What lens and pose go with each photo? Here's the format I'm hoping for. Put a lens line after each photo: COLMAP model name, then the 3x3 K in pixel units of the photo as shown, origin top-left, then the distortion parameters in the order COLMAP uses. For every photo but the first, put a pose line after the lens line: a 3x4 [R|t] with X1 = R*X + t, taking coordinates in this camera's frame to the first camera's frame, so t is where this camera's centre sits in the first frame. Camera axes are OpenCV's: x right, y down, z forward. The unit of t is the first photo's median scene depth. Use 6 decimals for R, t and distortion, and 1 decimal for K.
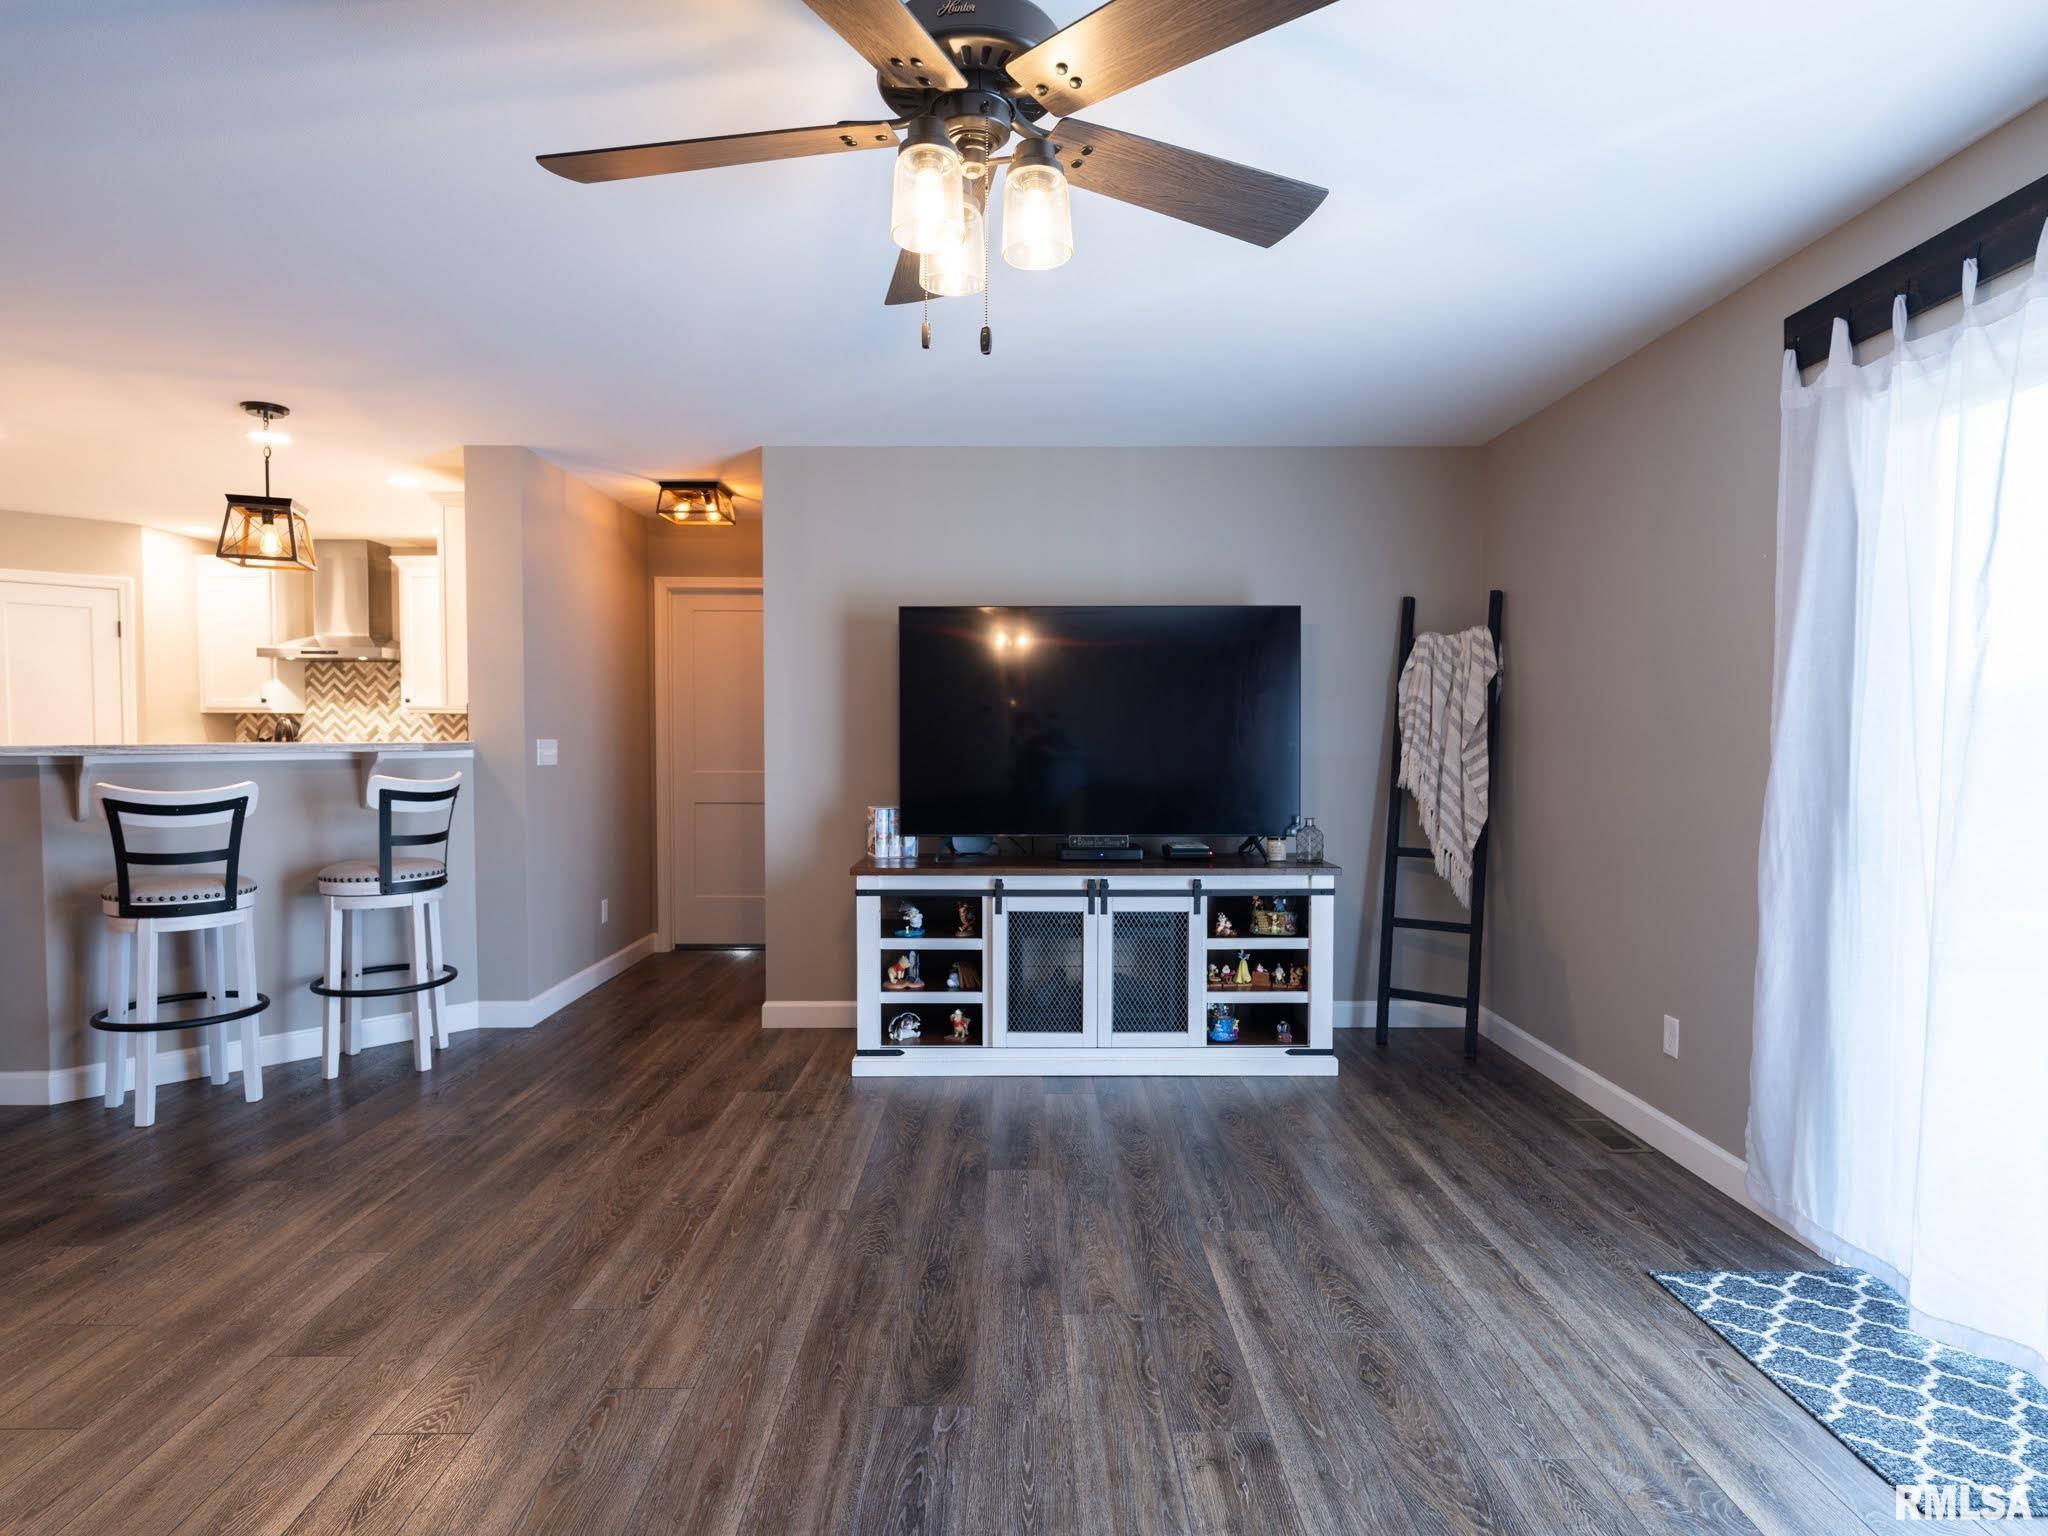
lens RADIAL K [[1109.3, 0, 1029.3], [0, 1109.3, 782.7], [0, 0, 1]] dist [0.010226, -0.006932]
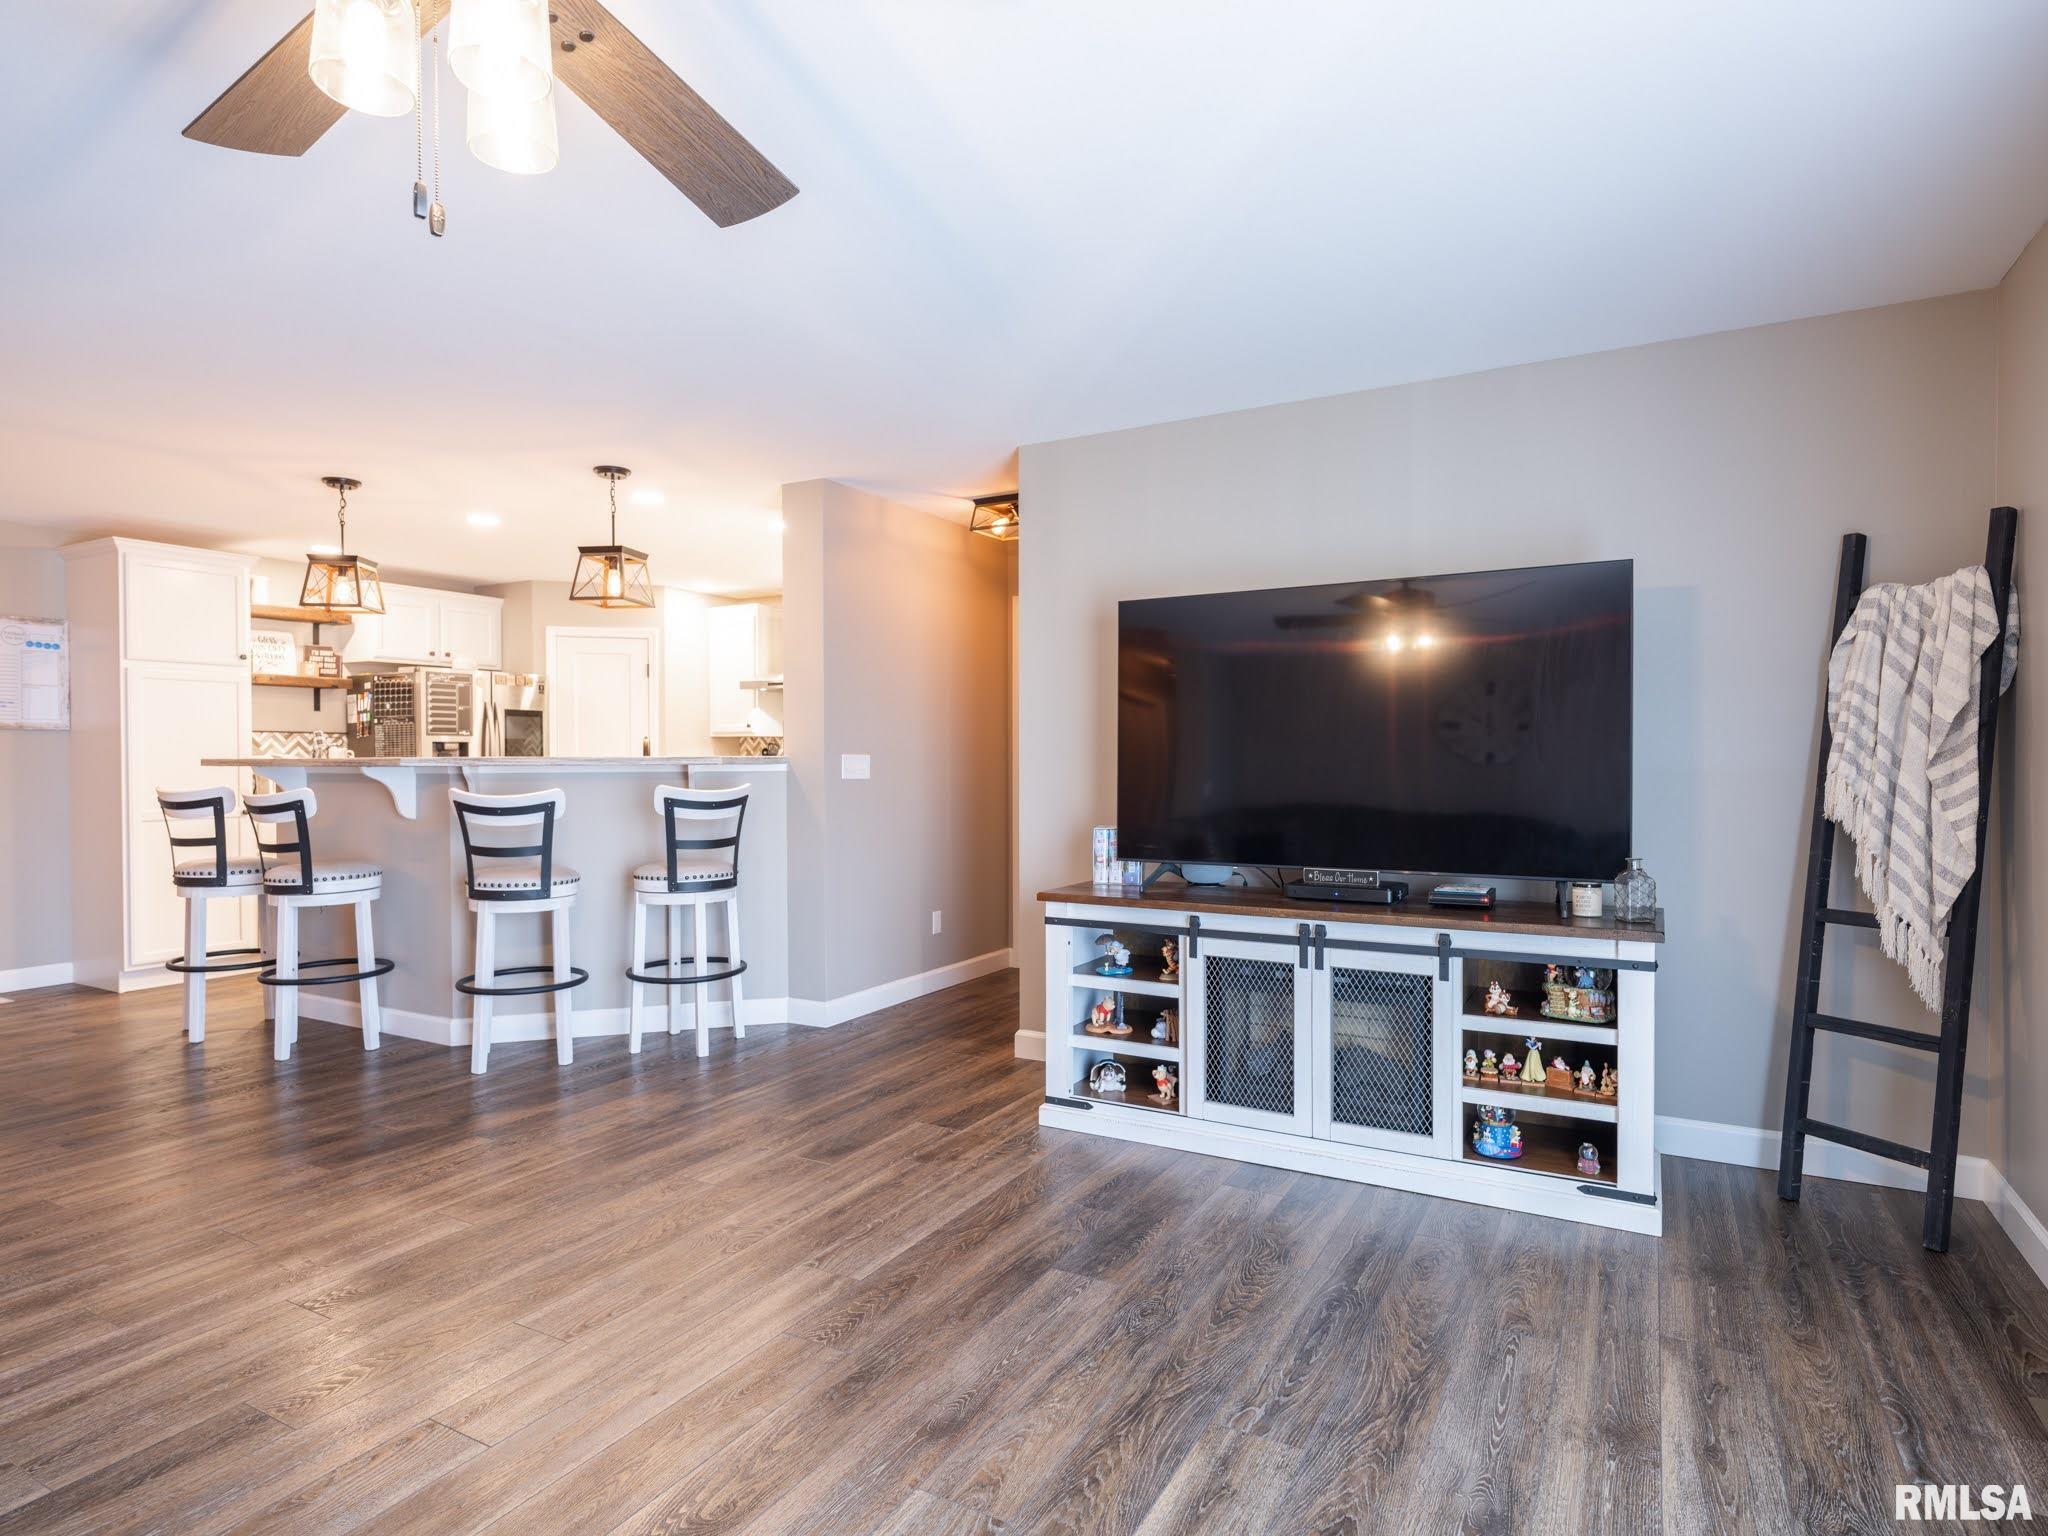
lens RADIAL K [[1109.3, 0, 1038.0], [0, 1109.3, 773.6], [0, 0, 1]] dist [0.010226, -0.006932]
pose [[0.871845, 0.004090, -0.489764, 0.276037], [-0.018000, 0.999557, -0.023694, 0.001614], [0.489450, 0.029473, 0.871533, 0.206724]]
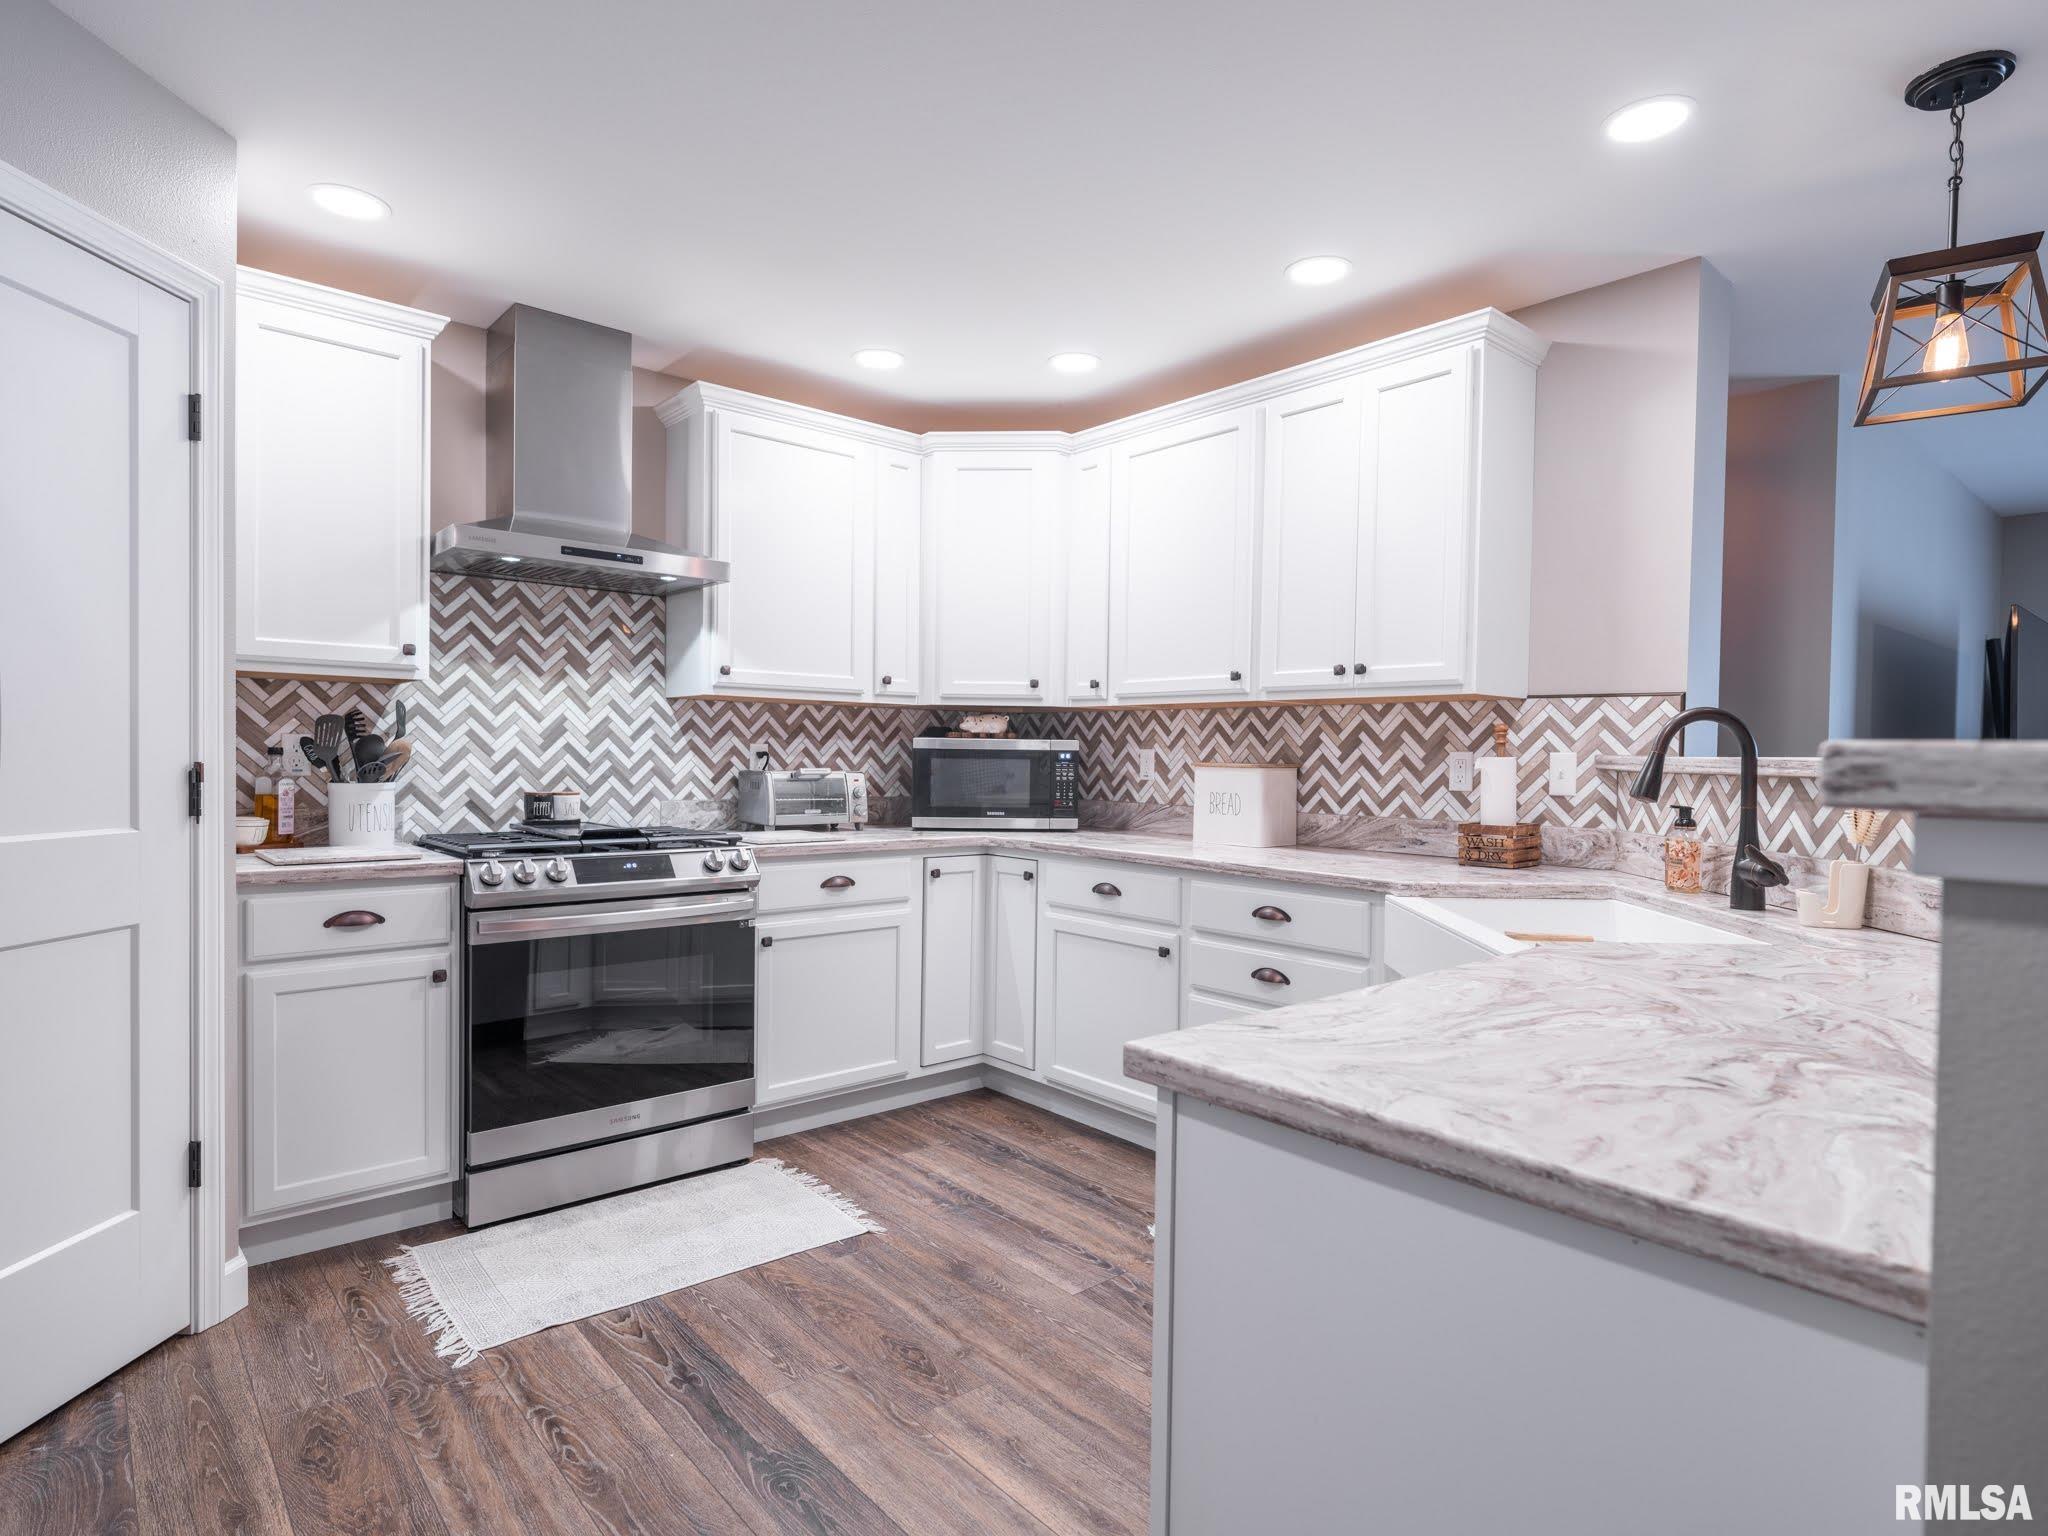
lens RADIAL K [[1109.3, 0, 1036.8], [0, 1109.3, 772.9], [0, 0, 1]] dist [0.010226, -0.006932]
pose [[0.761808, -0.003829, 0.647792, -1.300282], [0.015893, 0.999792, -0.012780, -0.031897], [-0.647608, 0.020031, 0.761710, 0.884138]]
